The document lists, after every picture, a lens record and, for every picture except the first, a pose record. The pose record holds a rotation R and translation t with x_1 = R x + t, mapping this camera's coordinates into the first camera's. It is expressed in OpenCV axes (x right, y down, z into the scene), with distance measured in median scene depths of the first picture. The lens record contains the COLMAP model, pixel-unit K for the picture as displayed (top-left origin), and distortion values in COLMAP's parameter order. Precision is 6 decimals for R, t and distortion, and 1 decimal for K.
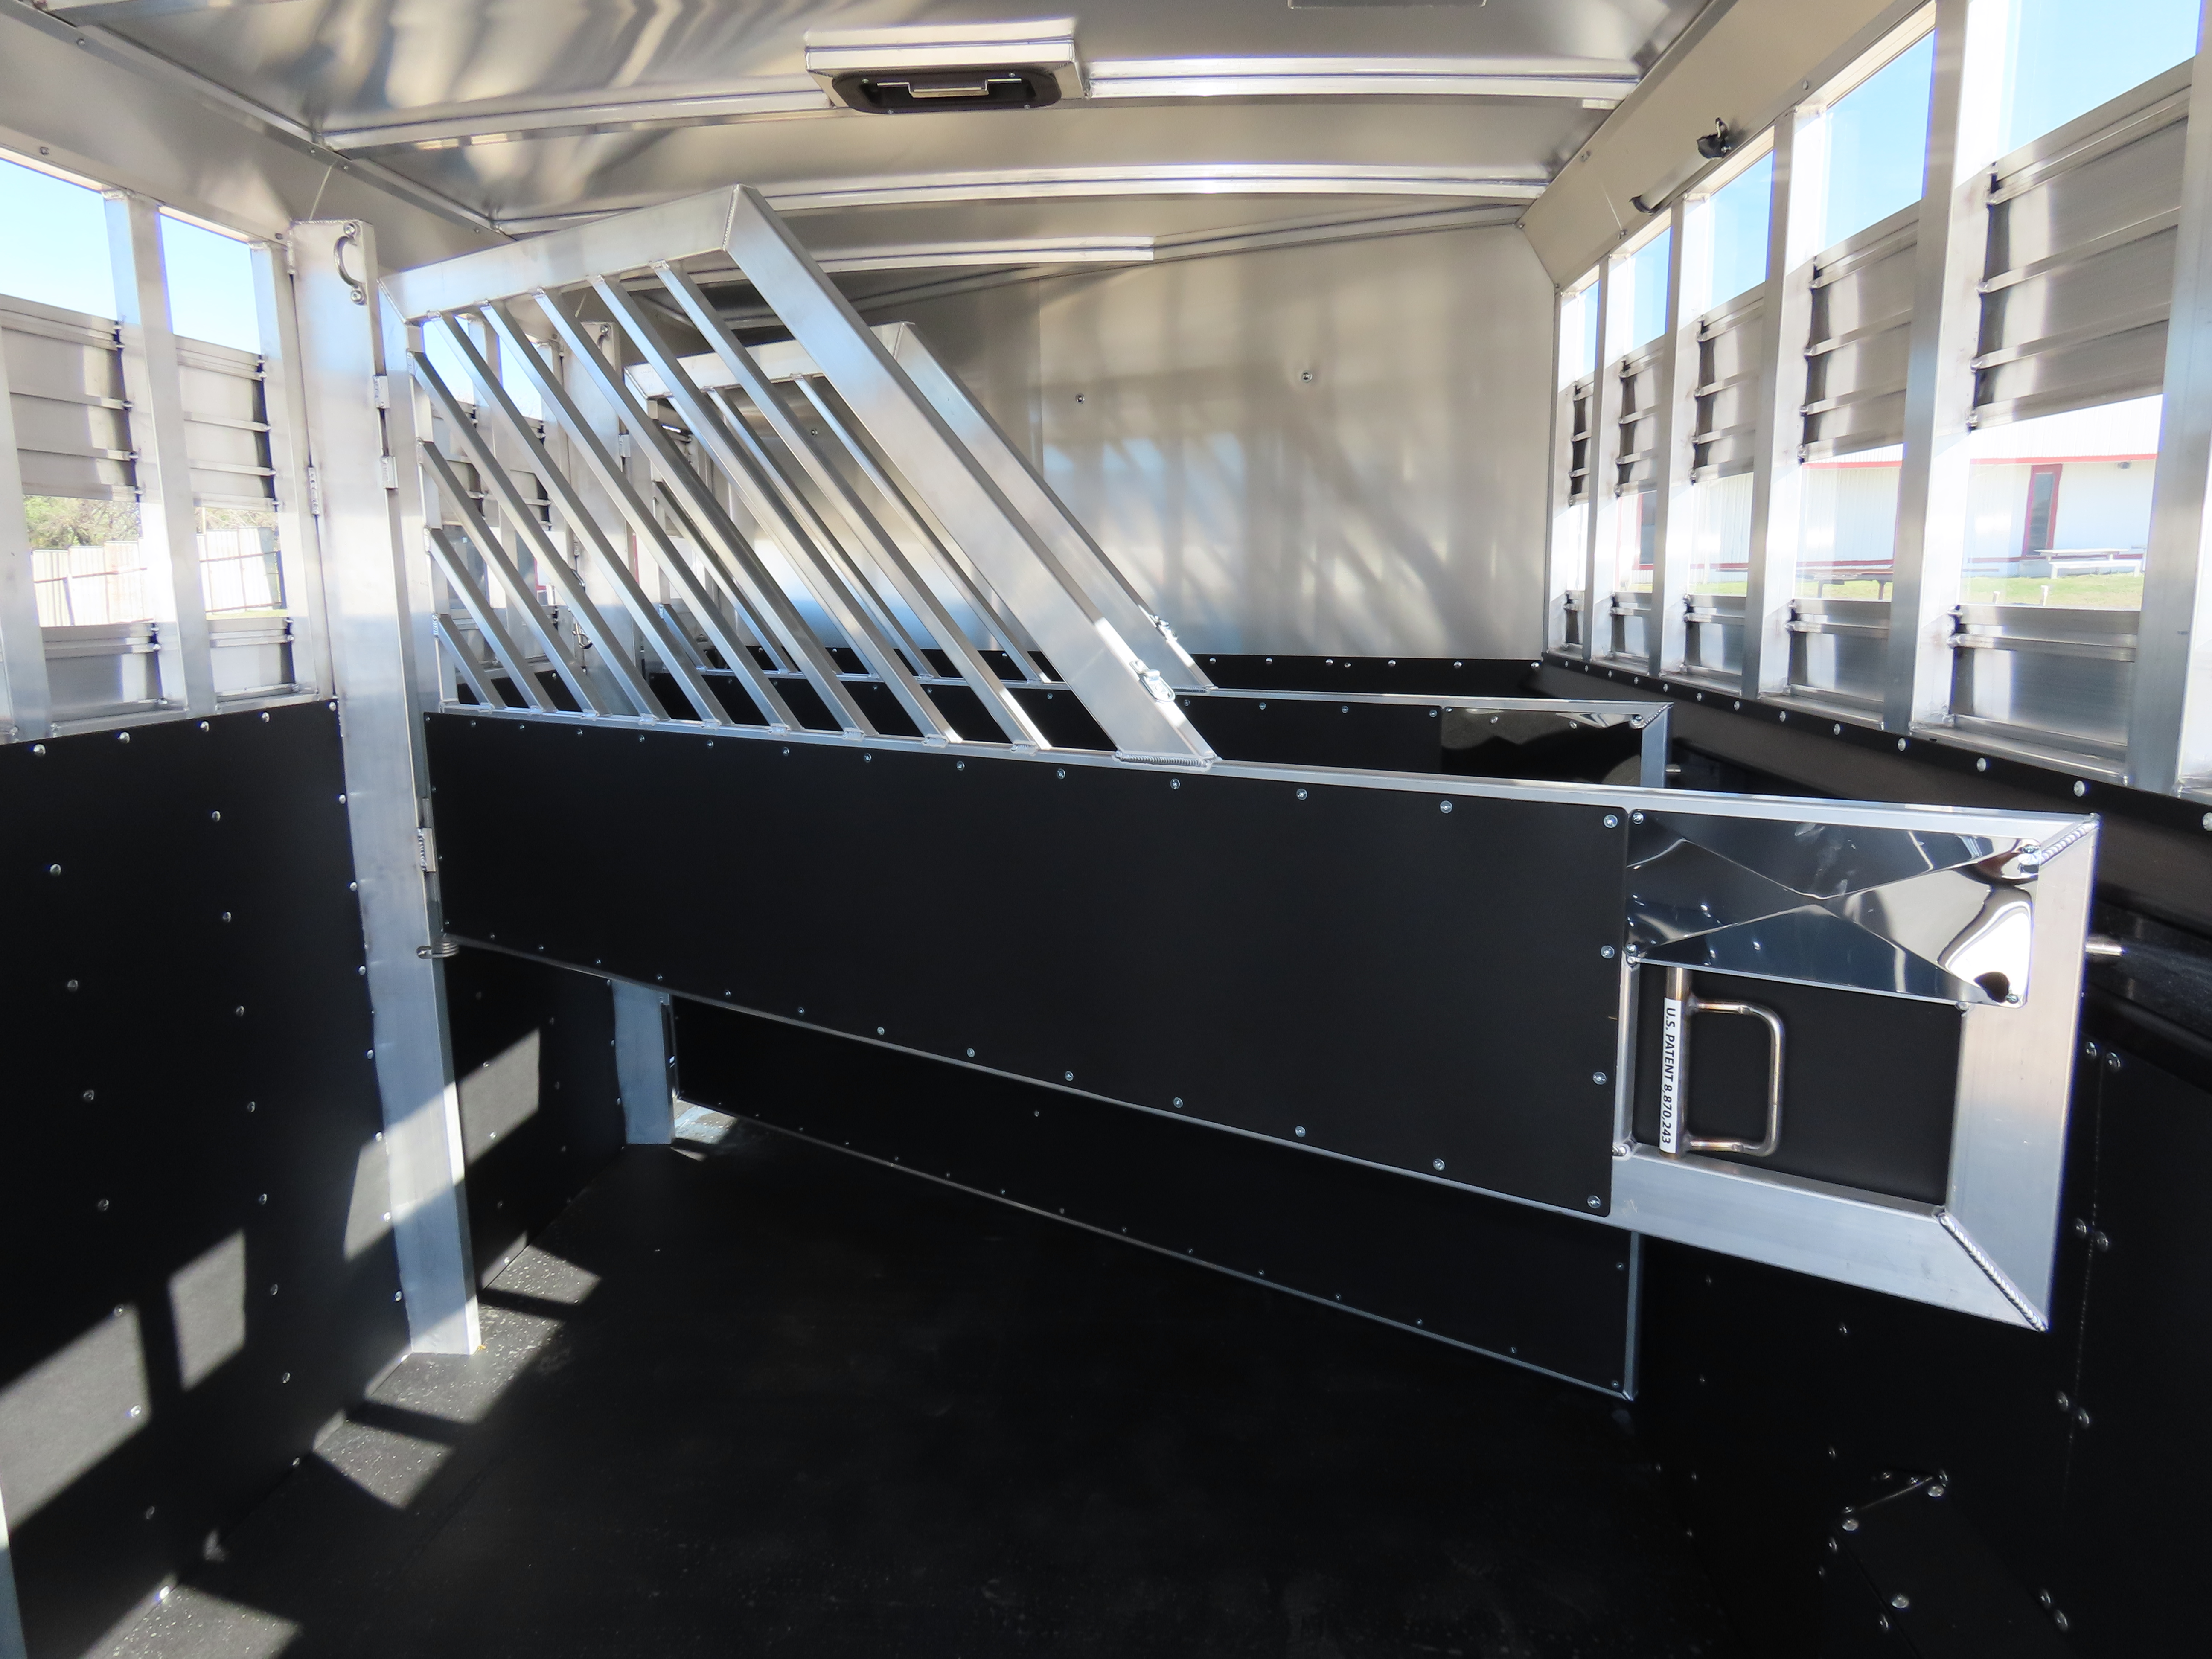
lens RADIAL K [[1419.2, 0, 1115.9], [0, 1419.2, 817.7], [0, 0, 1]] dist [-0.004579, -0.006513]
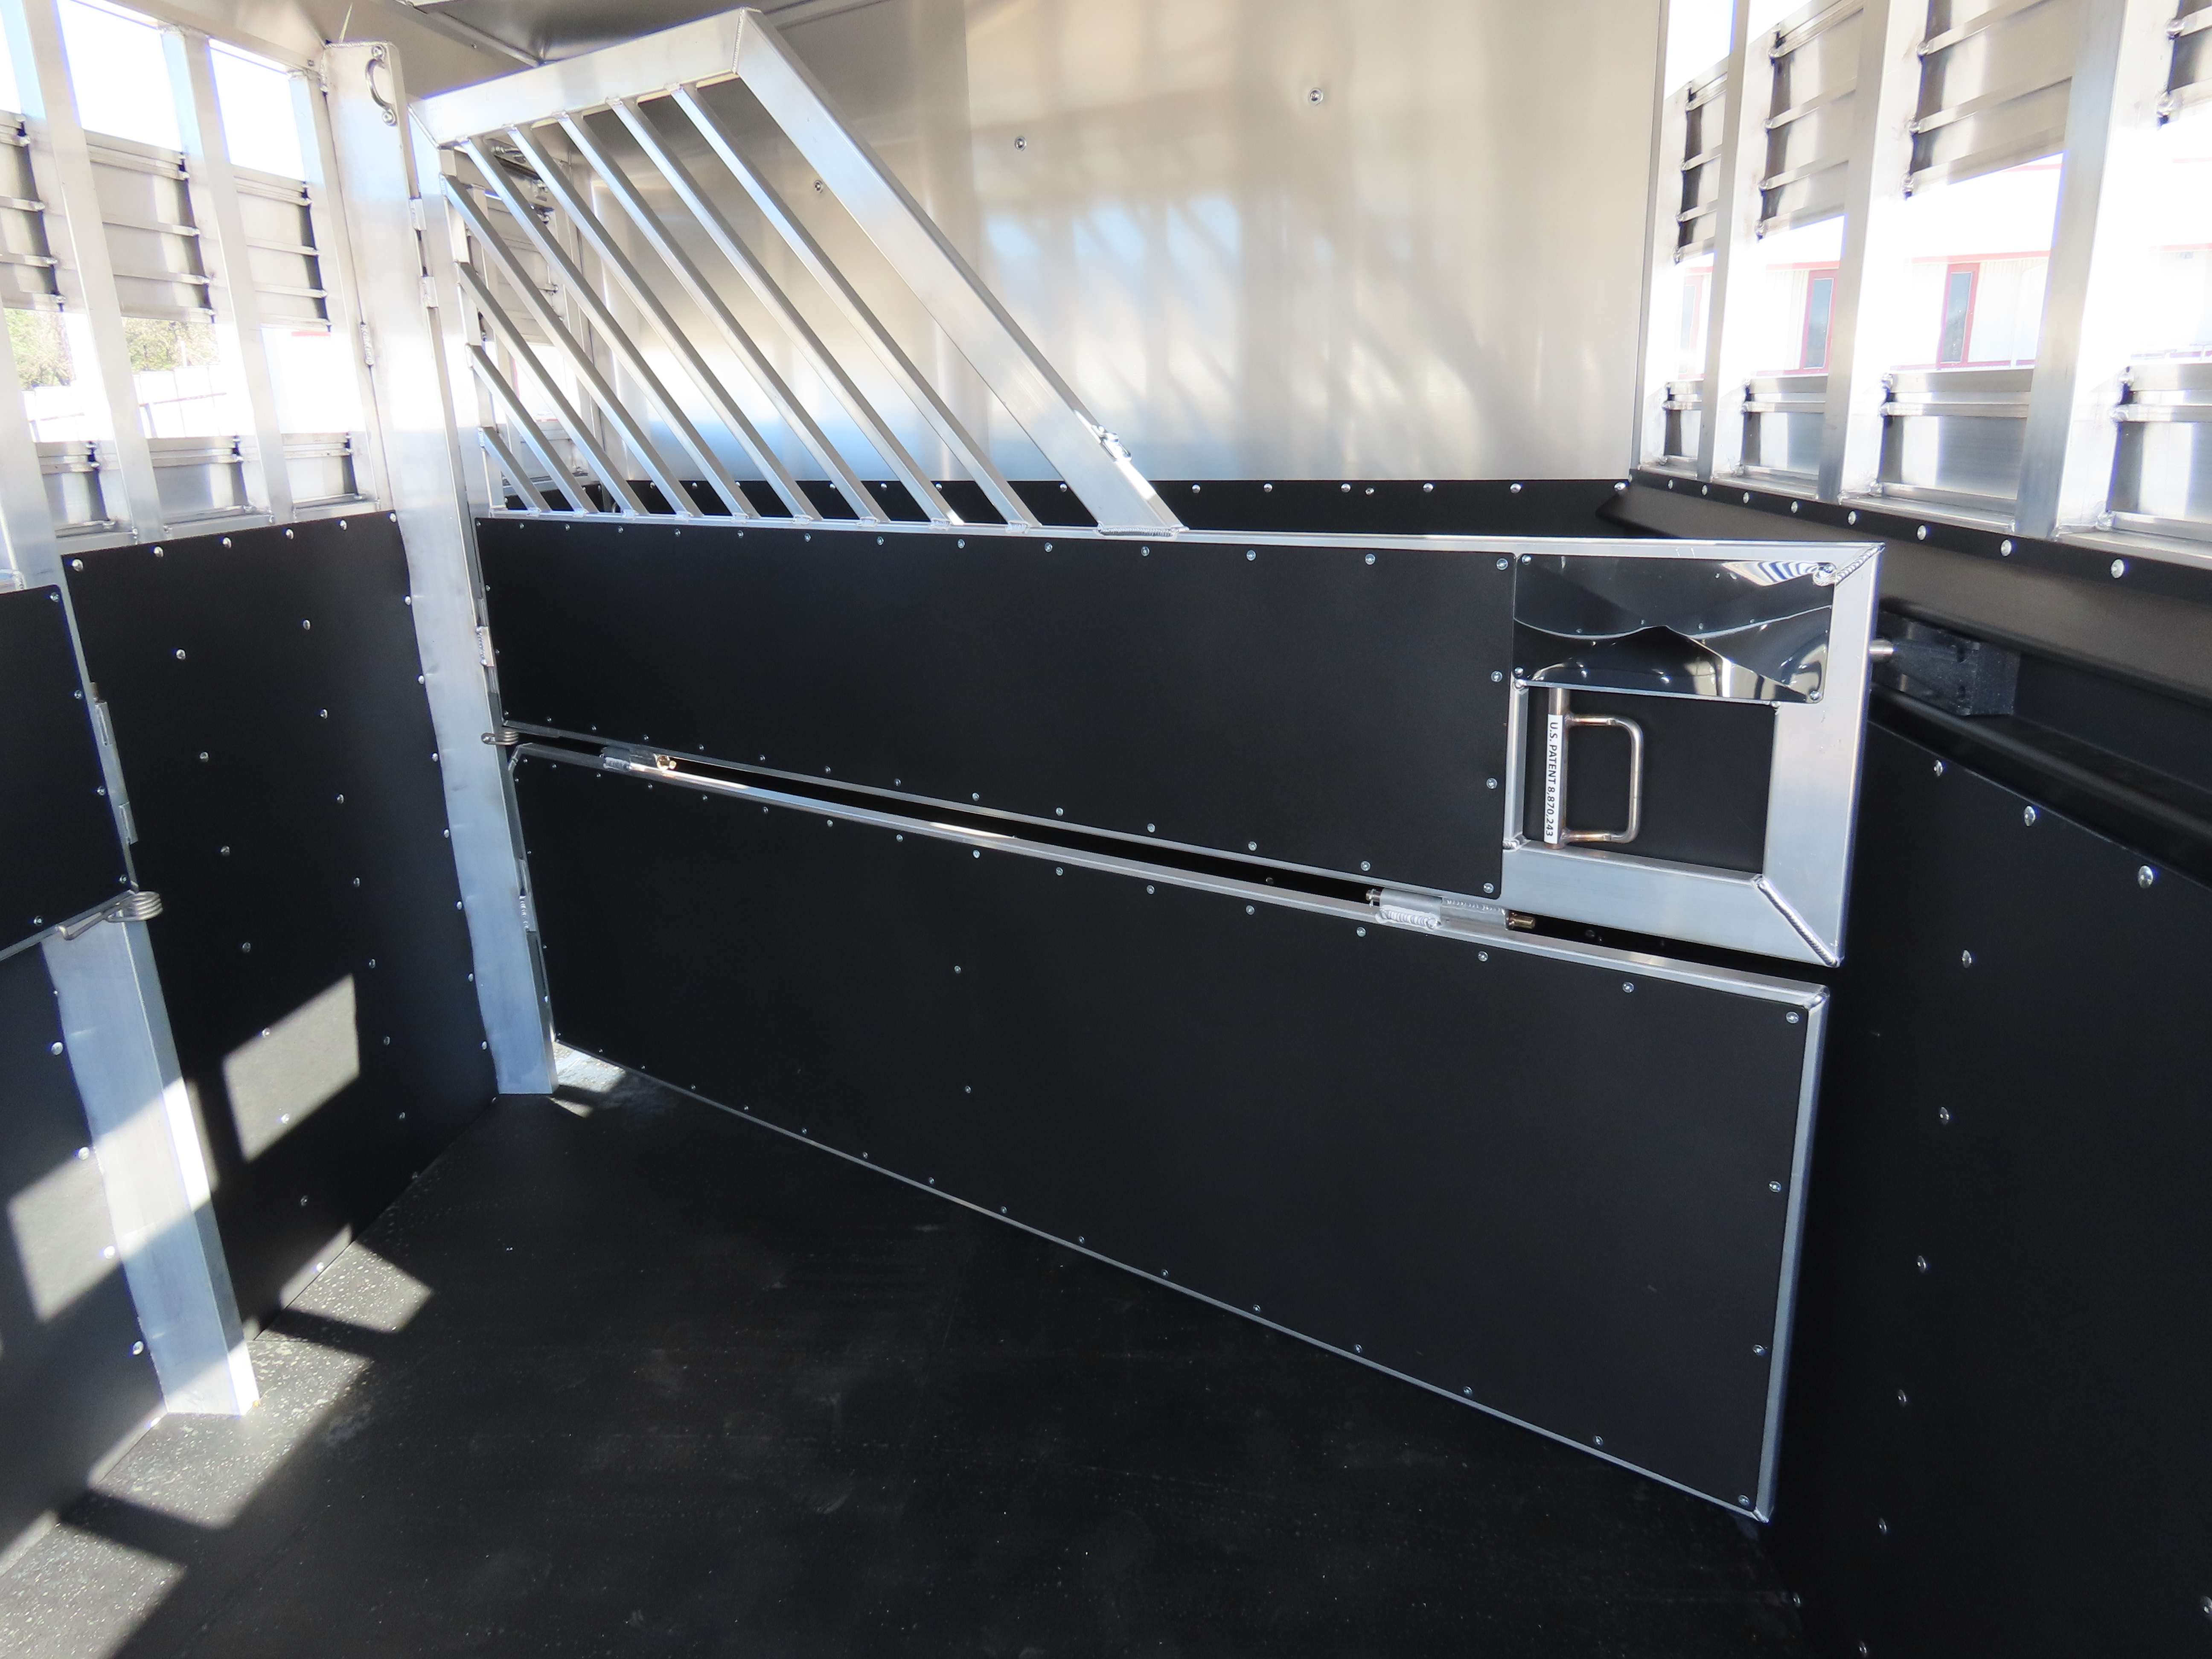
lens RADIAL K [[1459.6, 0, 1099.2], [0, 1459.6, 797.1], [0, 0, 1]] dist [-0.007164, 0.015798]
pose [[0.999292, -0.014590, -0.034686, 0.031078], [0.018101, 0.994500, 0.103160, 0.038103], [0.032990, -0.103715, 0.994060, -0.143851]]
